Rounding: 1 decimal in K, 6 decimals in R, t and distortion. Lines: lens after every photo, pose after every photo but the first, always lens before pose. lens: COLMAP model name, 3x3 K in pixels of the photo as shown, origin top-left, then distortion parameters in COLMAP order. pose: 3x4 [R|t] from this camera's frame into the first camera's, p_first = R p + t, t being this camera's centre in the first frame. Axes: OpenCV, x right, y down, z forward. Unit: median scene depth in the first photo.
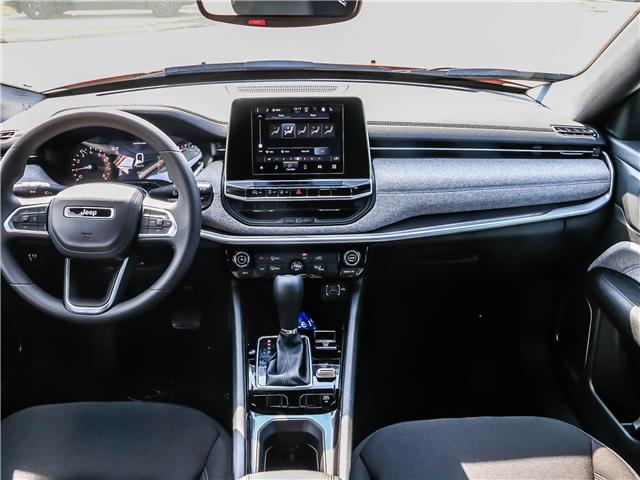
lens RADIAL K [[590.2, 0, 320.0], [0, 590.2, 240.0], [0, 0, 1]] dist [-0.196379, 0.172325]
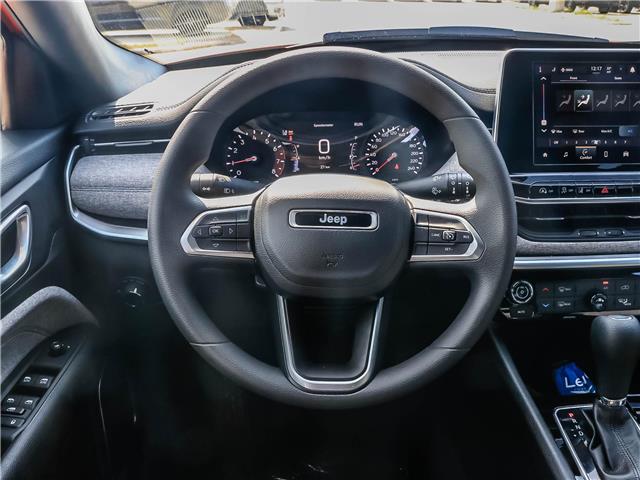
lens RADIAL K [[590.2, 0, 320.0], [0, 590.2, 240.0], [0, 0, 1]] dist [-0.196379, 0.172325]
pose [[0.999617, -0.011122, -0.025331, -0.346864], [0.010204, 0.999296, -0.036090, -0.004476], [0.025715, 0.035817, 0.999027, 0.344510]]
